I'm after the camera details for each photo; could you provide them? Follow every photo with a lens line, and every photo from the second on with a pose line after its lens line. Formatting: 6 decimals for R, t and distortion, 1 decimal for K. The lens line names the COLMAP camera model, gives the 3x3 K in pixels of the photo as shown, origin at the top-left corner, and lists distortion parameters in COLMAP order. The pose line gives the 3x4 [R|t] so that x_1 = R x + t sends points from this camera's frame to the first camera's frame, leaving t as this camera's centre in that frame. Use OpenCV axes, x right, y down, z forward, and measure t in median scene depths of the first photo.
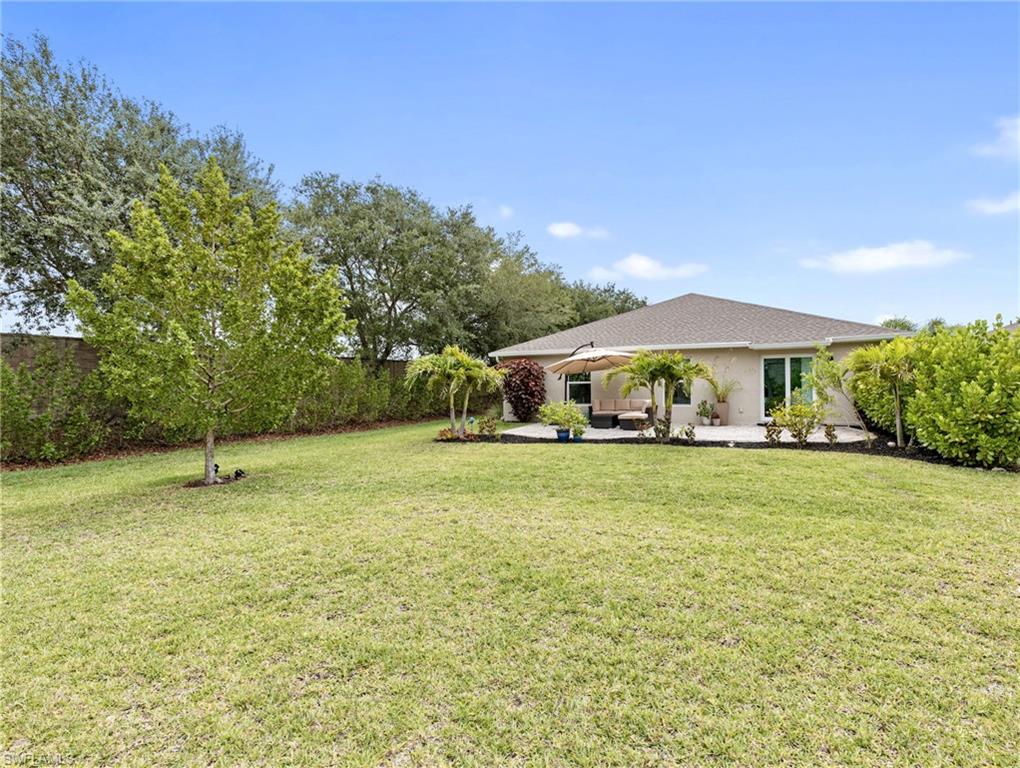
lens RADIAL K [[517.4, 0, 514.3], [0, 517.4, 384.8], [0, 0, 1]] dist [0.008798, -0.000719]
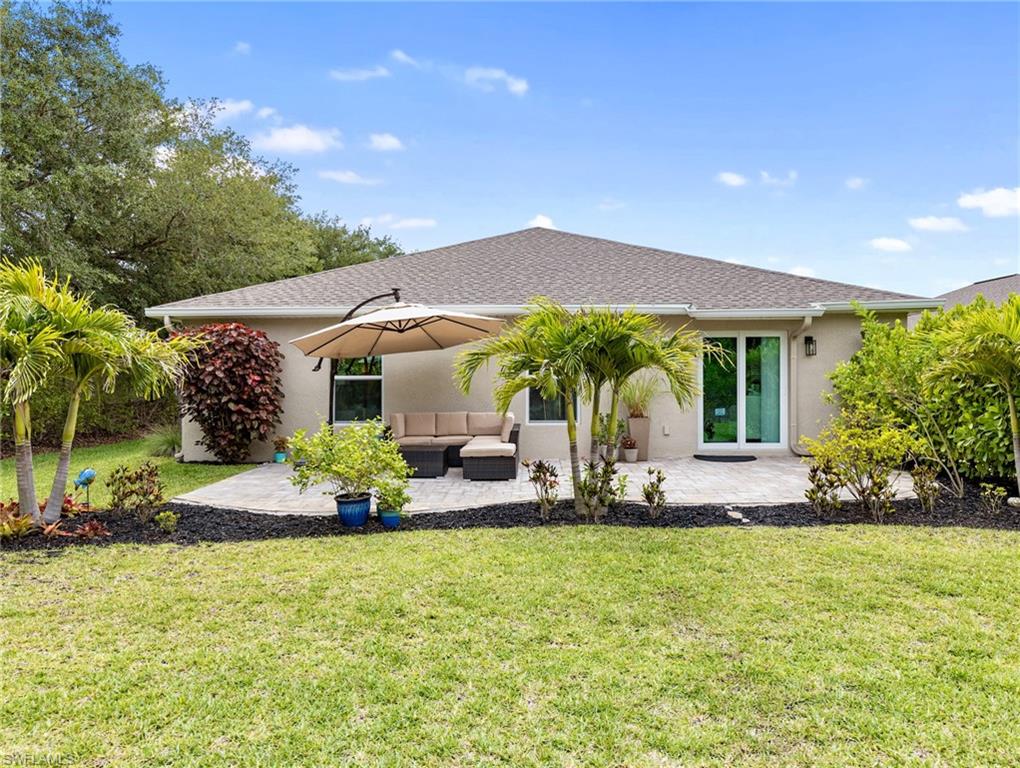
lens RADIAL K [[710.8, 0, 510.0], [0, 710.8, 384.0], [0, 0, 1]] dist [0.015185, -0.000577]
pose [[0.915016, 0.008374, 0.403330, -0.011626], [-0.008377, 0.999963, -0.001757, 0.002014], [-0.403330, -0.001771, 0.915053, 0.359389]]
